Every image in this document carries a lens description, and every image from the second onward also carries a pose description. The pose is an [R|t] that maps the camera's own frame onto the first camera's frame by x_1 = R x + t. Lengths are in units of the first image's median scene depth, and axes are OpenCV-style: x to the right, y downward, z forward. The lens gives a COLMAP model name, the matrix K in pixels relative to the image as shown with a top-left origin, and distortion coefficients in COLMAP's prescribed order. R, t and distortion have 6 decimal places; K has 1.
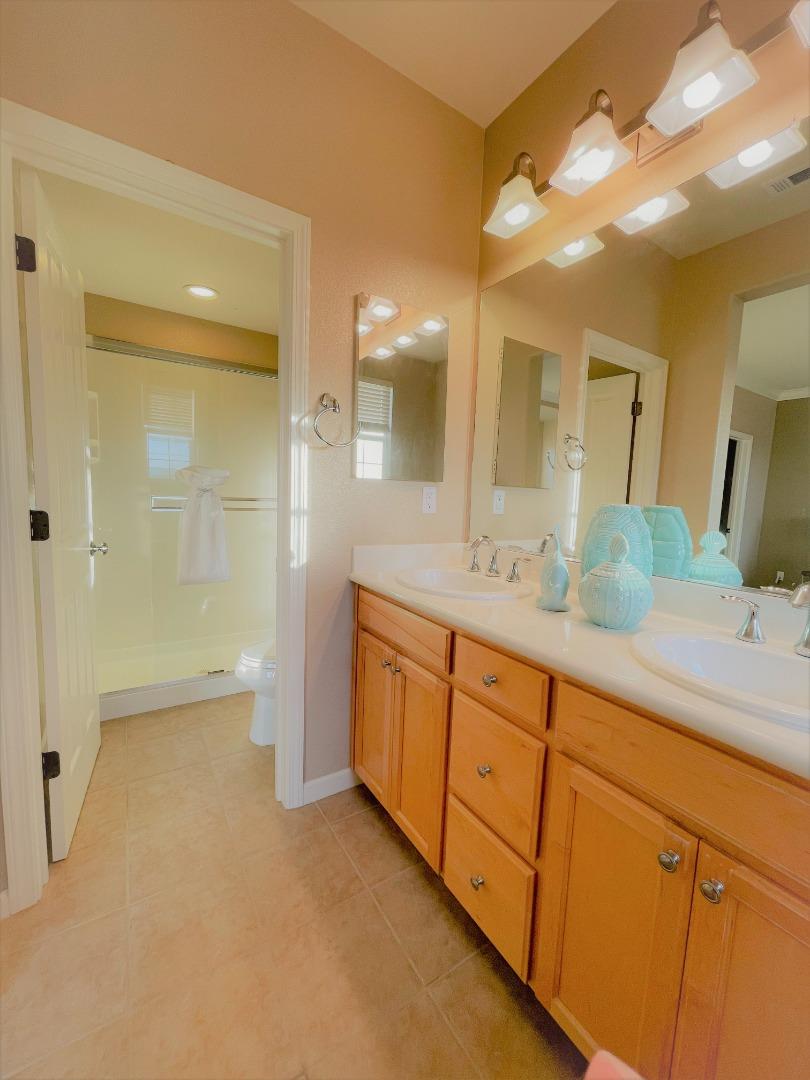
lens RADIAL K [[437.3, 0, 405.0], [0, 437.3, 540.0], [0, 0, 1]] dist [0.000608, 0.000045]
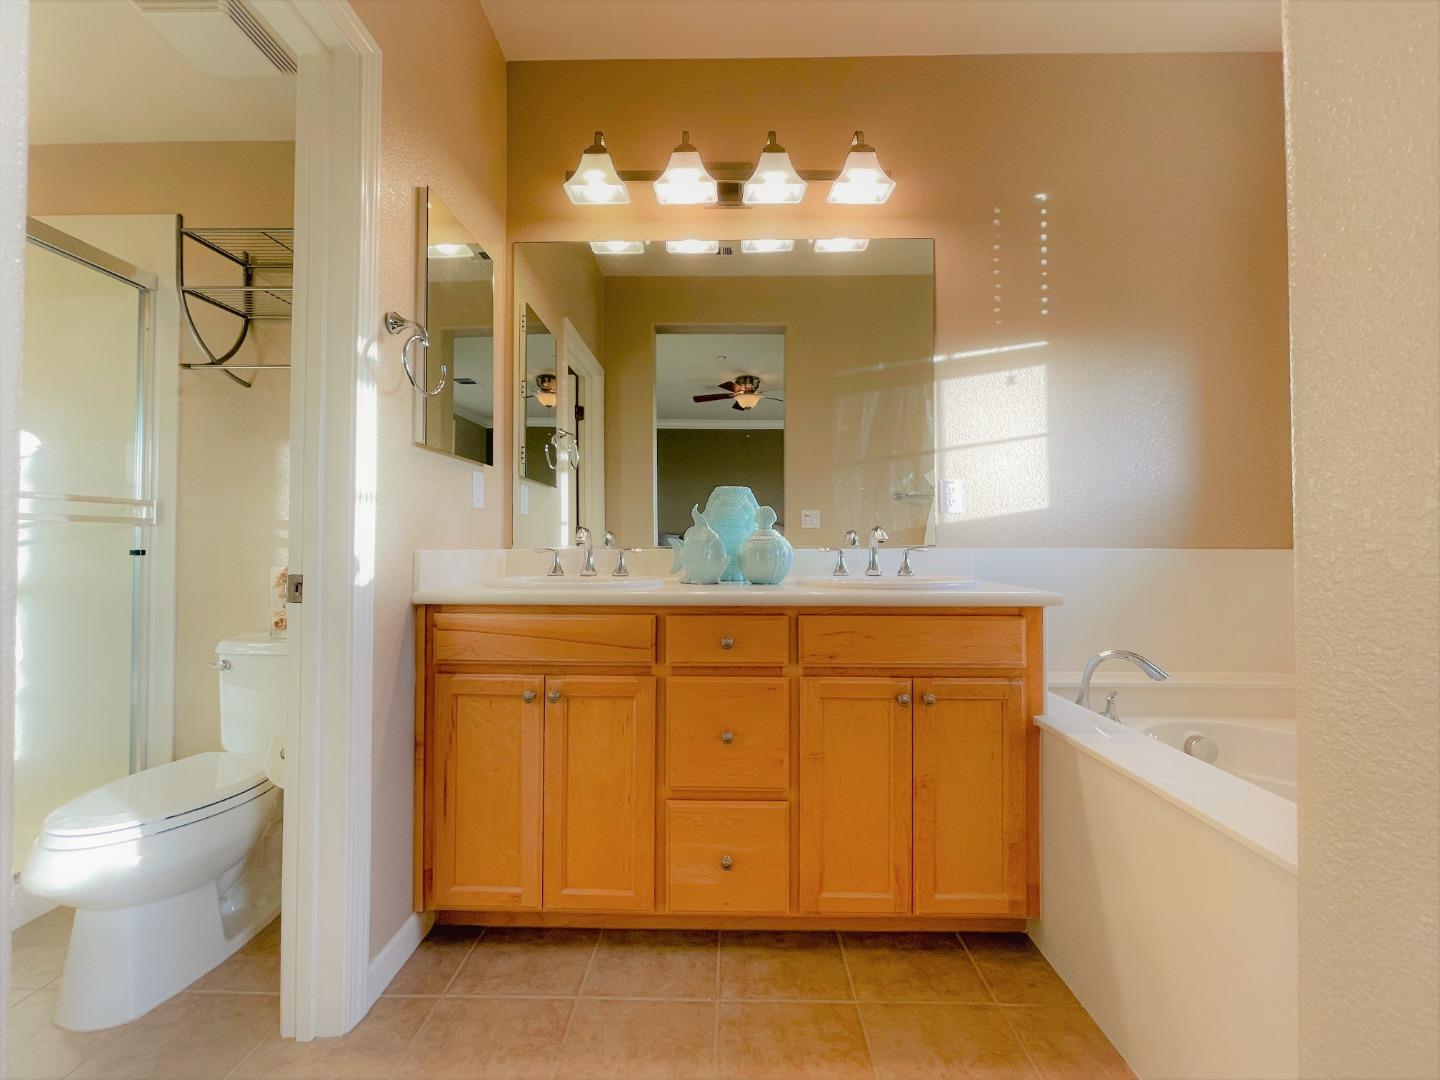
lens RADIAL K [[583.1, 0, 718.0], [0, 583.1, 529.7], [0, 0, 1]] dist [0.000608, 0.000045]
pose [[0.553083, -0.015829, 0.832975, -0.649973], [0.103467, 0.993384, -0.049823, 0.081792], [-0.826676, 0.113742, 0.551062, 0.156670]]
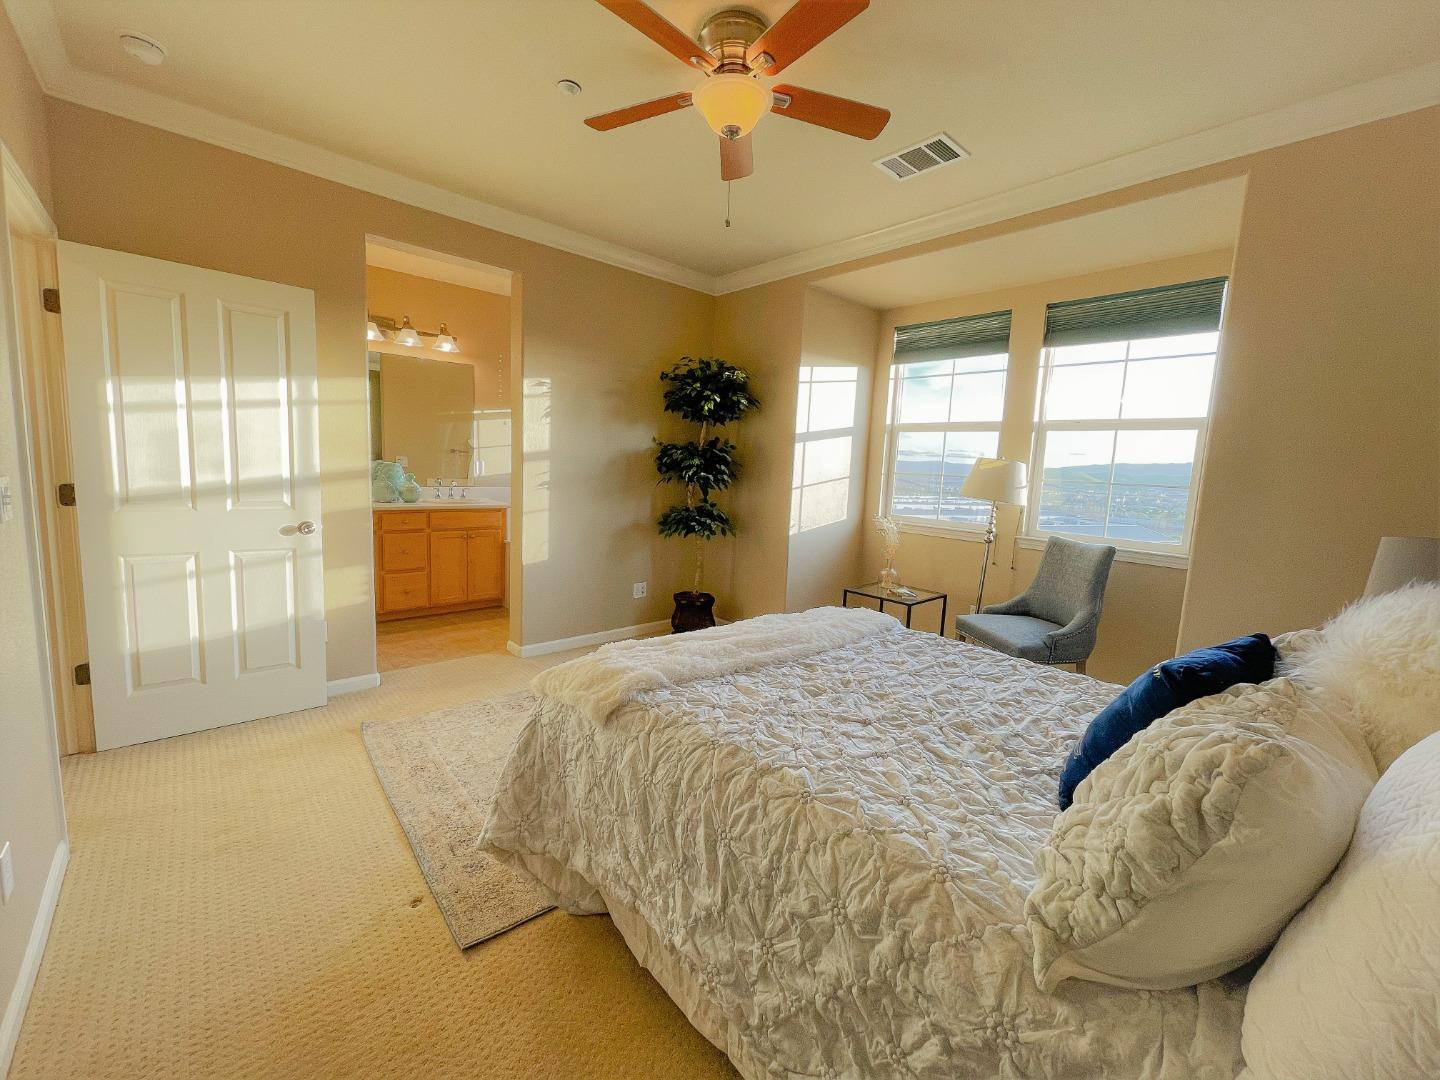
lens RADIAL K [[583.1, 0, 718.0], [0, 583.1, 529.7], [0, 0, 1]] dist [0.000608, 0.000045]
pose [[-0.177211, -0.157287, 0.971523, -2.862382], [0.046243, 0.984726, 0.167859, -0.148128], [-0.983086, 0.074672, -0.167231, -0.330474]]
